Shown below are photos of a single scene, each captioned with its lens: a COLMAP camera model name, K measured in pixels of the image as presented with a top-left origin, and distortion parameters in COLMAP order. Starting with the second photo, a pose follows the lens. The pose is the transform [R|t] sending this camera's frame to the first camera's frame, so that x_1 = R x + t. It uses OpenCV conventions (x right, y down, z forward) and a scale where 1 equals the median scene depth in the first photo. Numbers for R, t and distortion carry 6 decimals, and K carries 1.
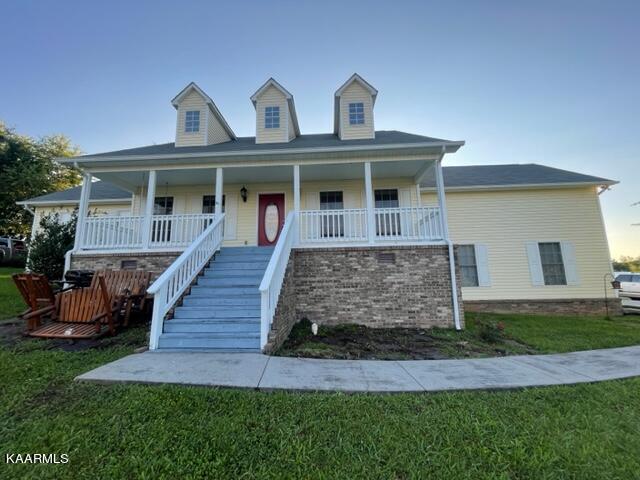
lens RADIAL K [[260.6, 0, 317.5], [0, 260.6, 233.4], [0, 0, 1]] dist [0.001087, 0.000338]
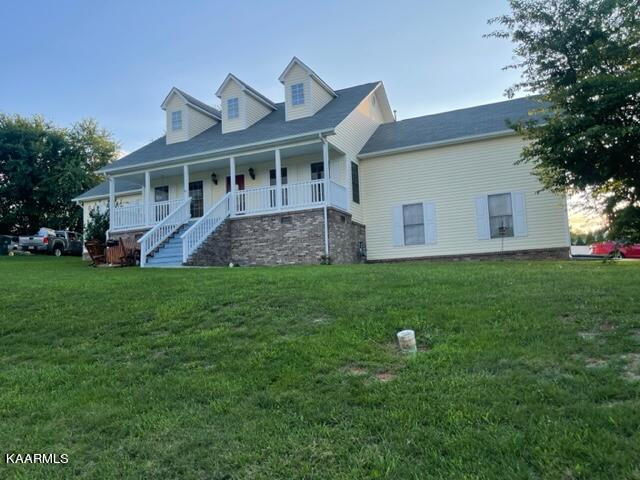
lens RADIAL K [[500.5, 0, 320.0], [0, 500.5, 240.0], [0, 0, 1]] dist [0.069285, -0.004518]
pose [[0.929802, -0.057996, -0.363463, 1.061854], [0.084014, 0.994880, 0.056176, 0.048421], [0.358344, -0.082769, 0.929914, -1.092620]]
